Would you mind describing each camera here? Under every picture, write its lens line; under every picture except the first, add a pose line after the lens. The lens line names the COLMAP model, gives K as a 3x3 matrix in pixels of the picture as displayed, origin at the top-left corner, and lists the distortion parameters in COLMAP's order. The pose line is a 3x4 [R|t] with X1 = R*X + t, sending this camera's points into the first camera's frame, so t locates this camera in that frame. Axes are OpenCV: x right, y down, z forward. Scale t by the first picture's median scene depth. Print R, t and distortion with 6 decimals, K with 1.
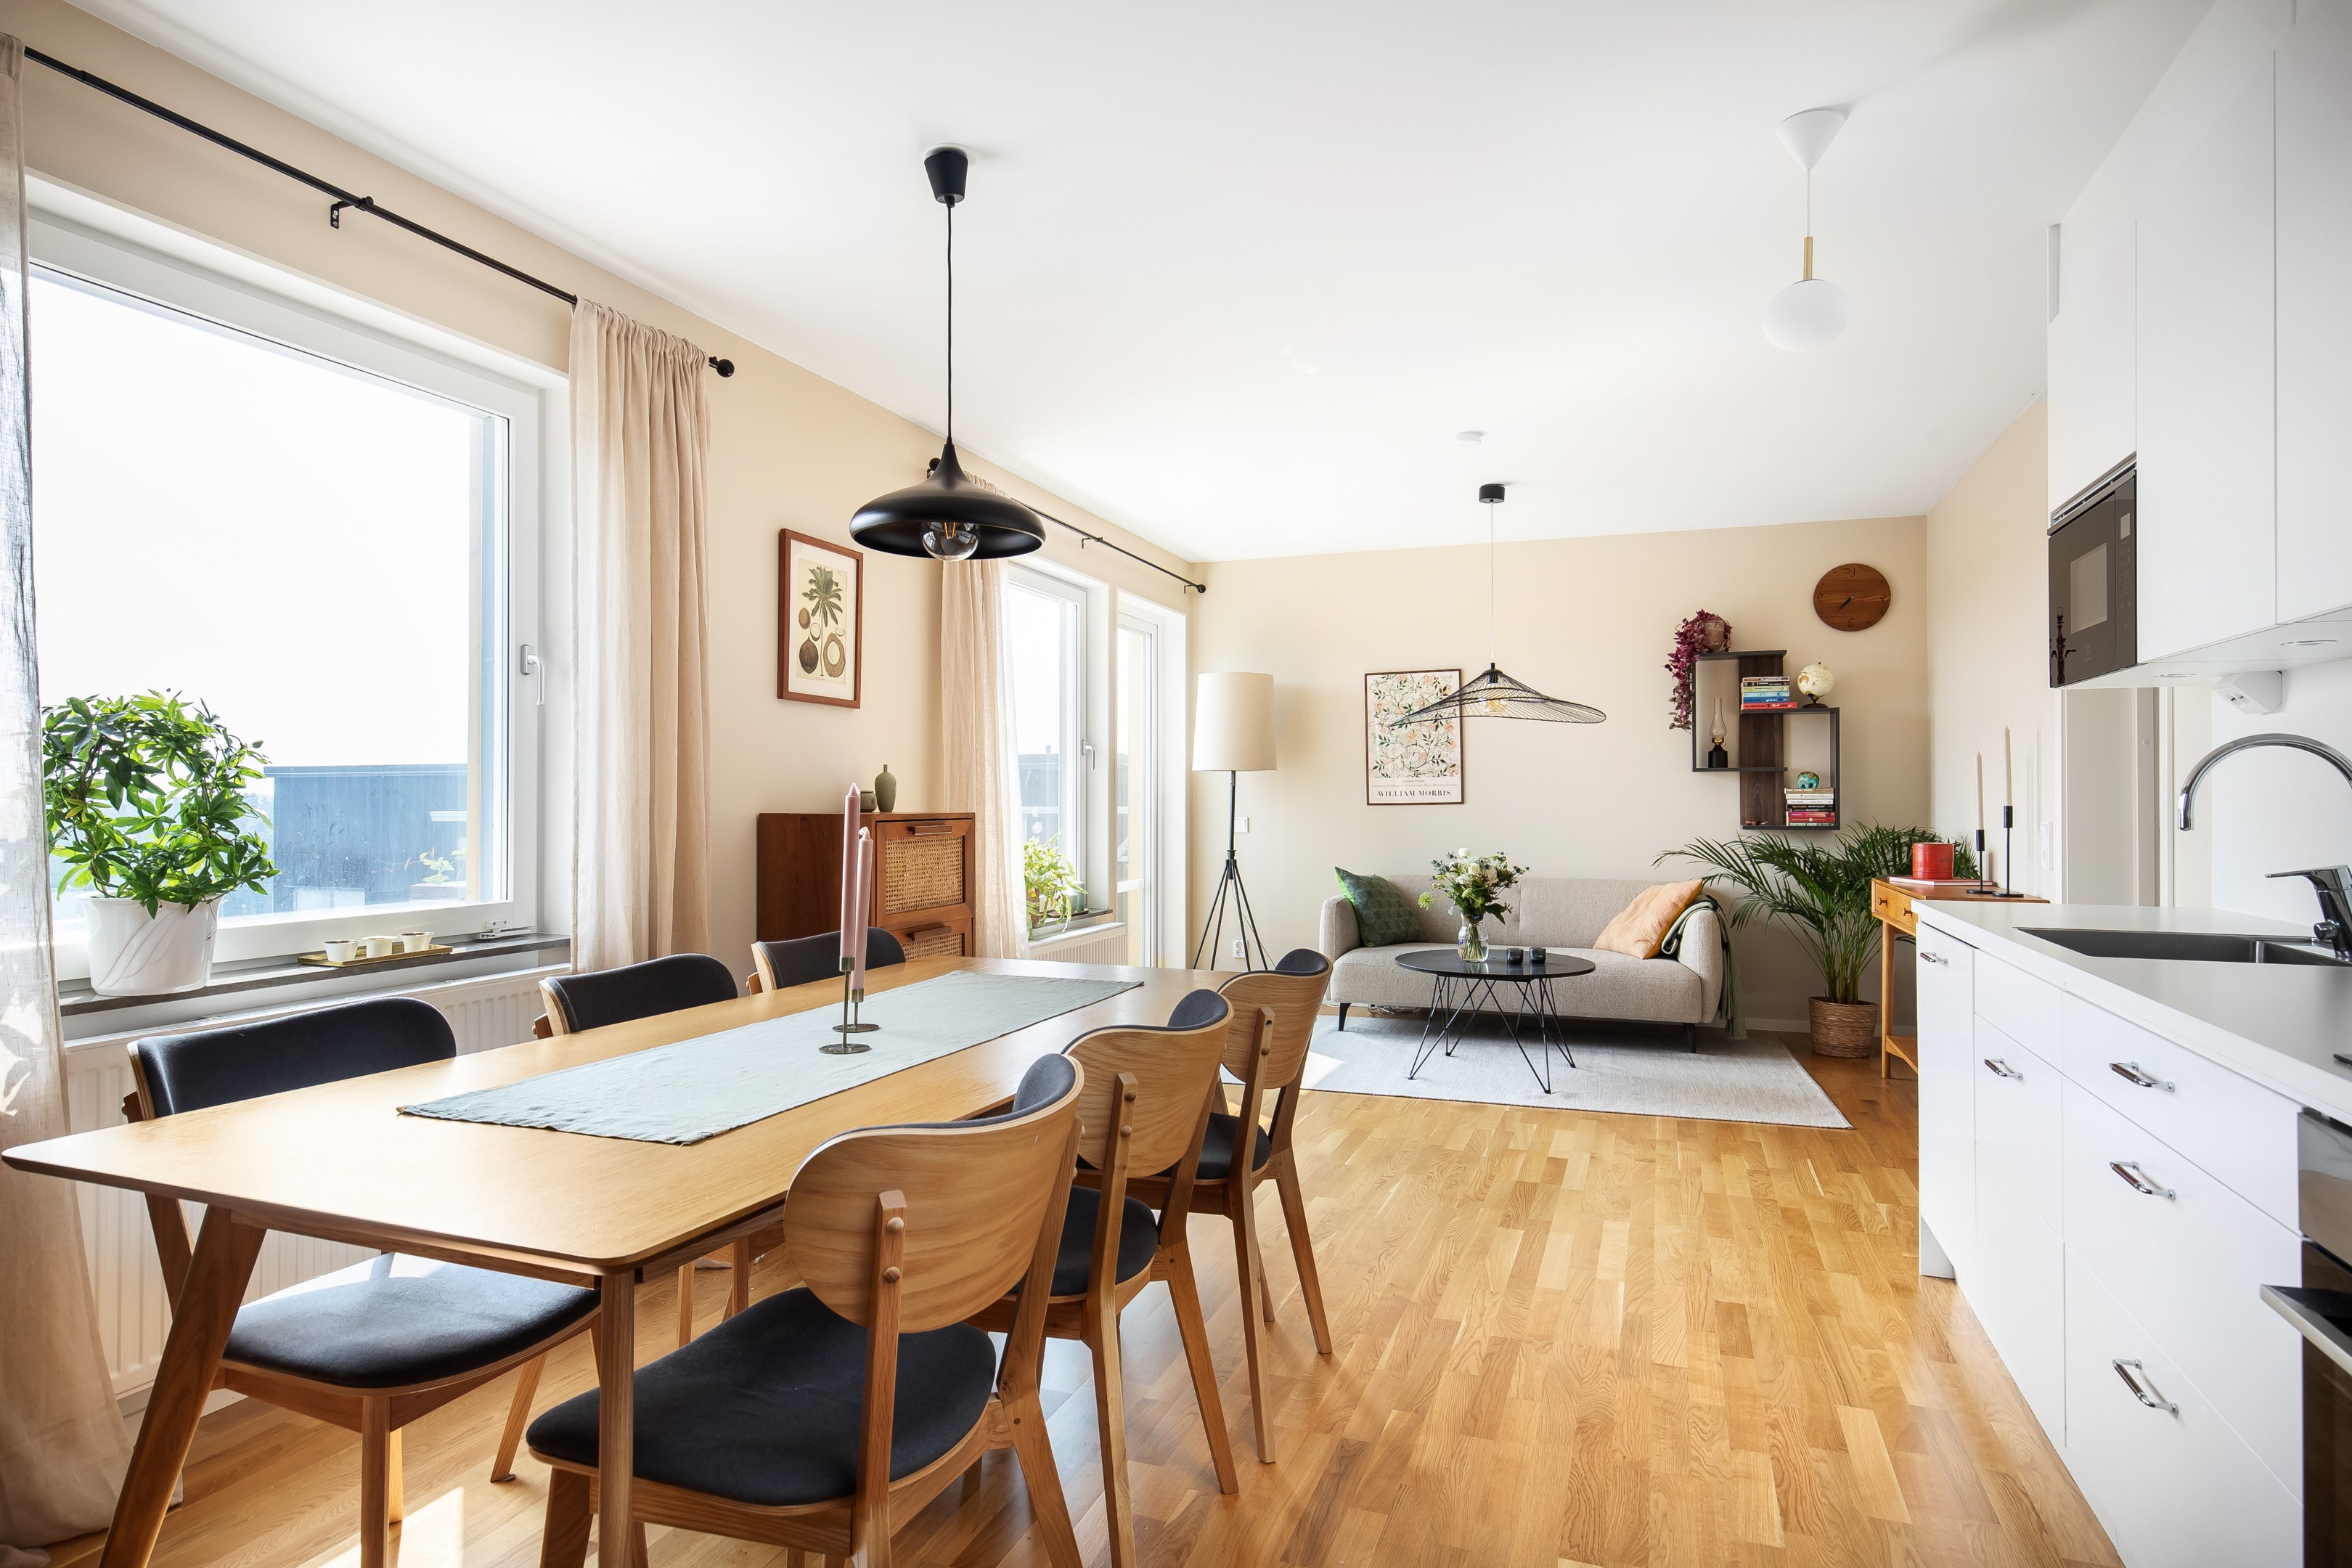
lens RADIAL K [[1294.8, 0, 1176.4], [0, 1294.8, 796.1], [0, 0, 1]] dist [0.000207, -0.000243]
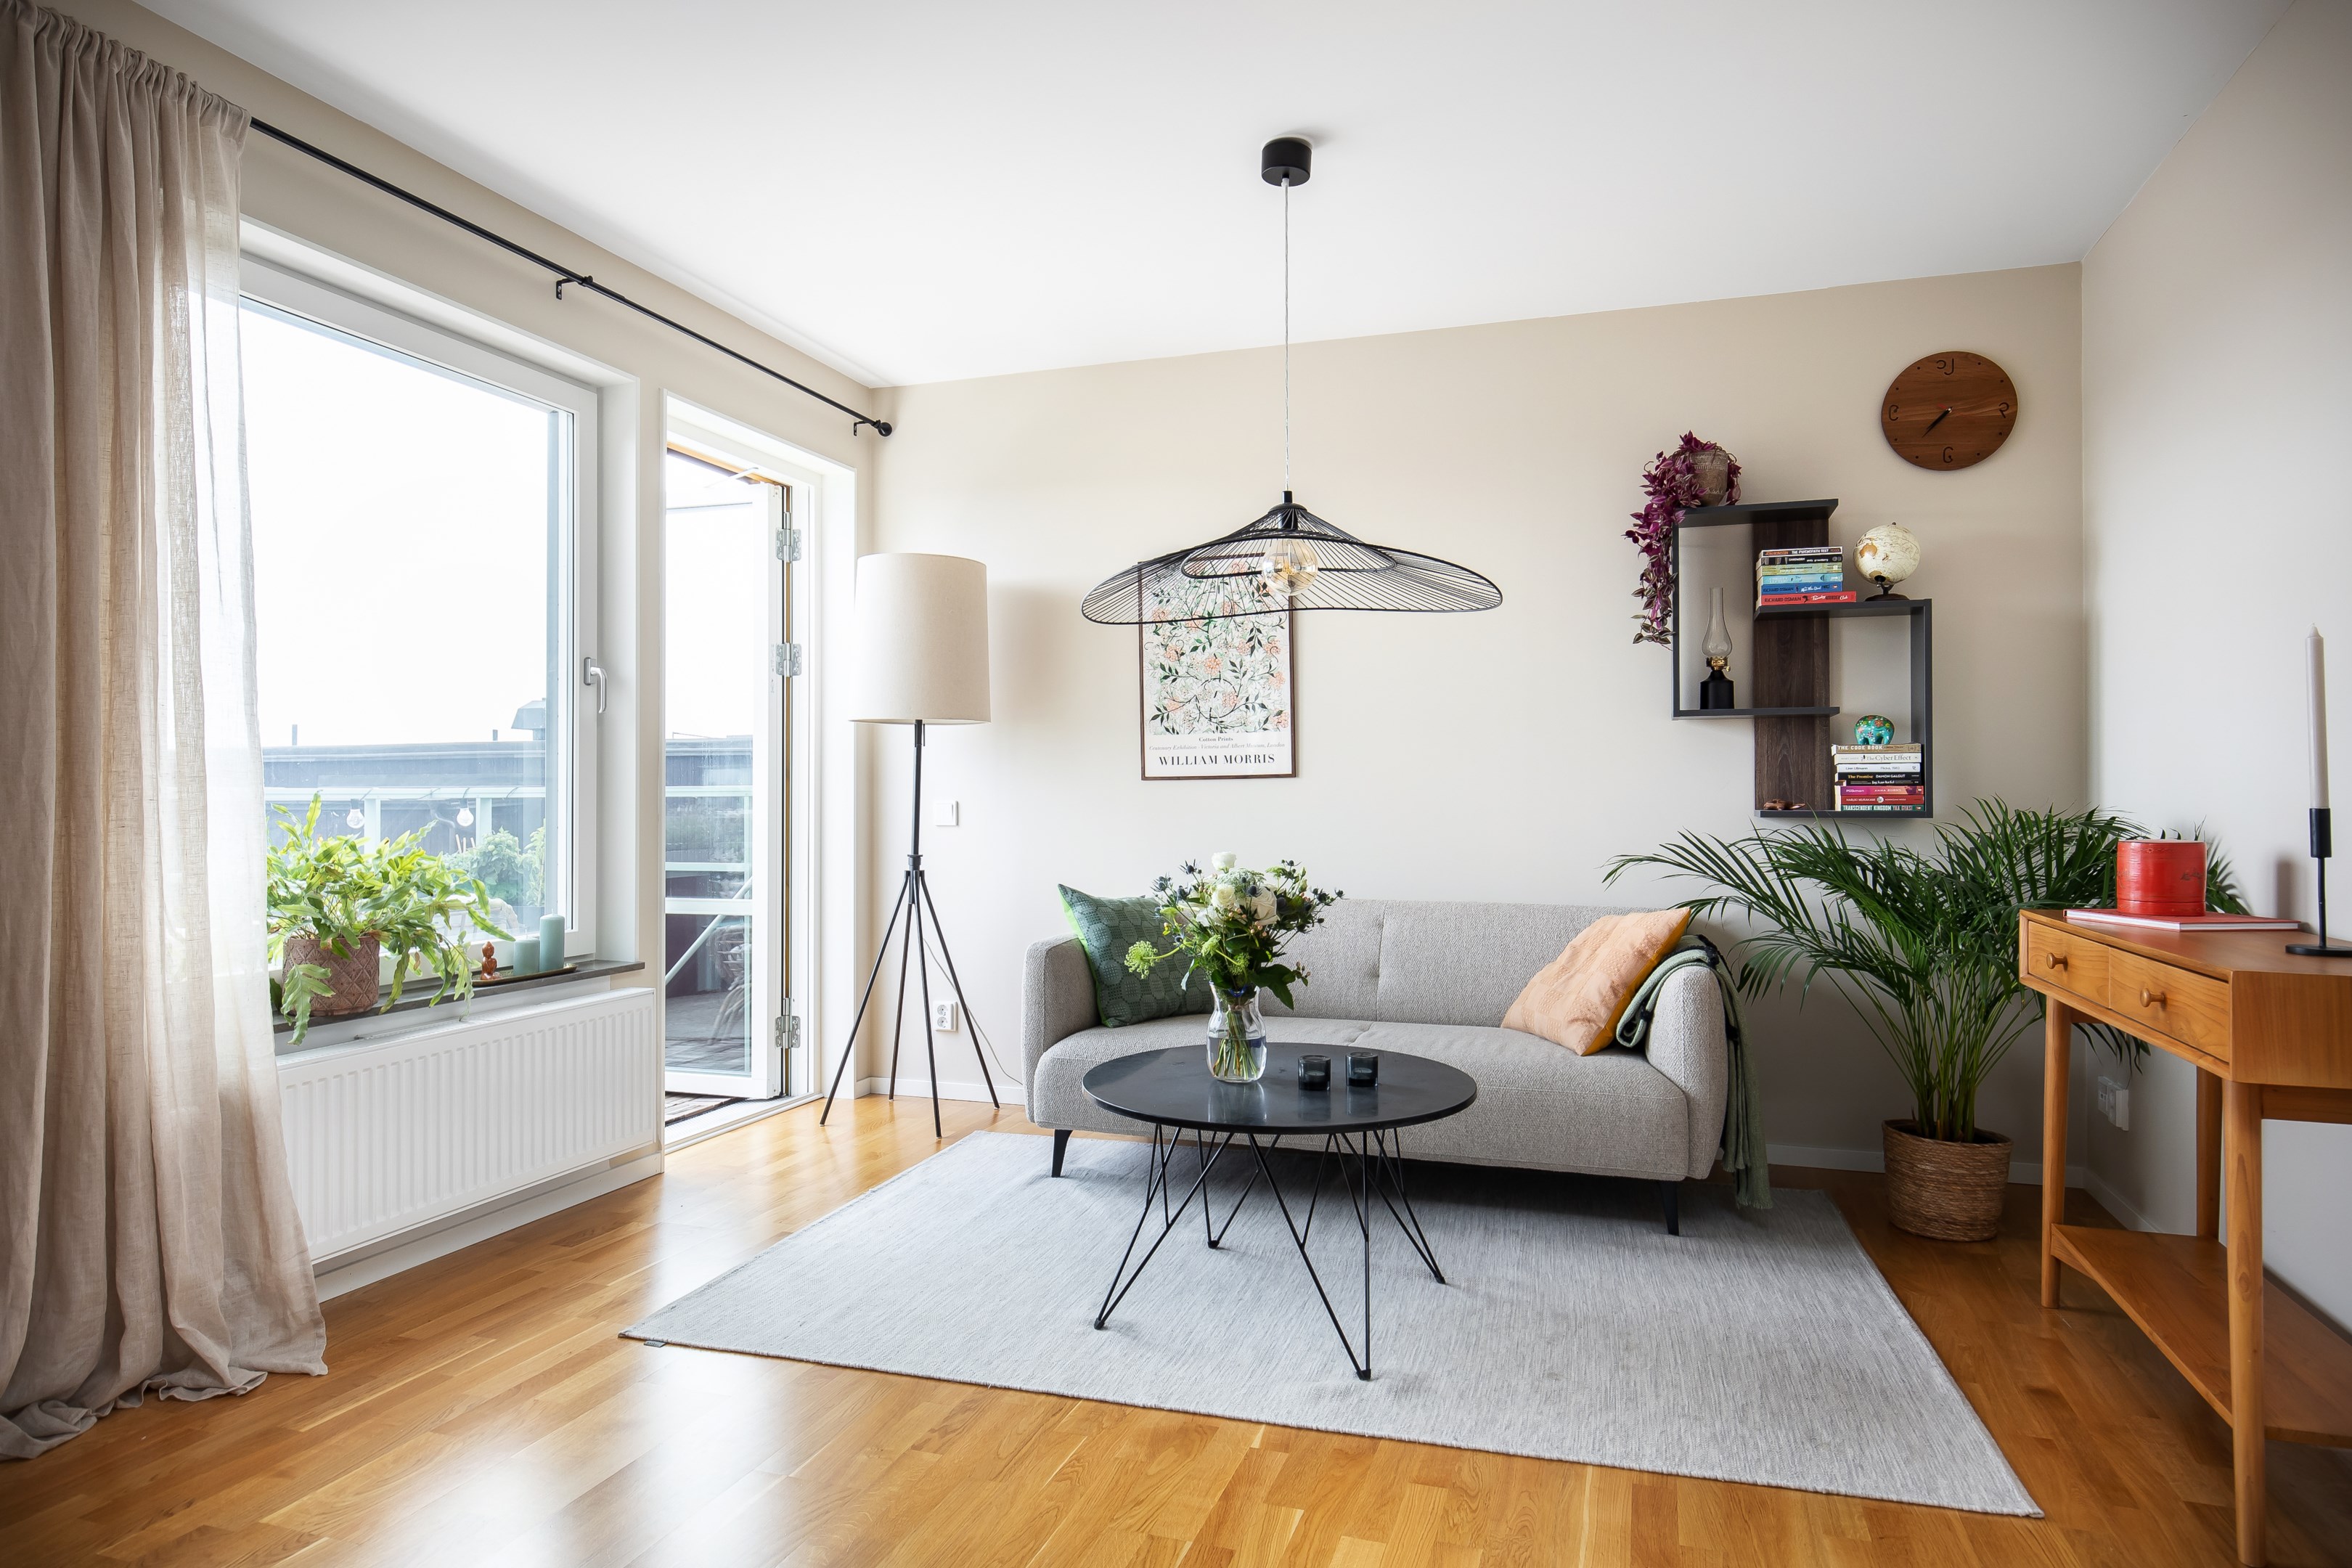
lens RADIAL K [[1388.4, 0, 1178.0], [0, 1388.4, 796.9], [0, 0, 1]] dist [0.001047, -0.000179]
pose [[0.999408, -0.000726, 0.034394, 0.164986], [0.000622, 0.999995, 0.003045, 0.015054], [-0.034397, -0.003021, 0.999404, 0.409532]]
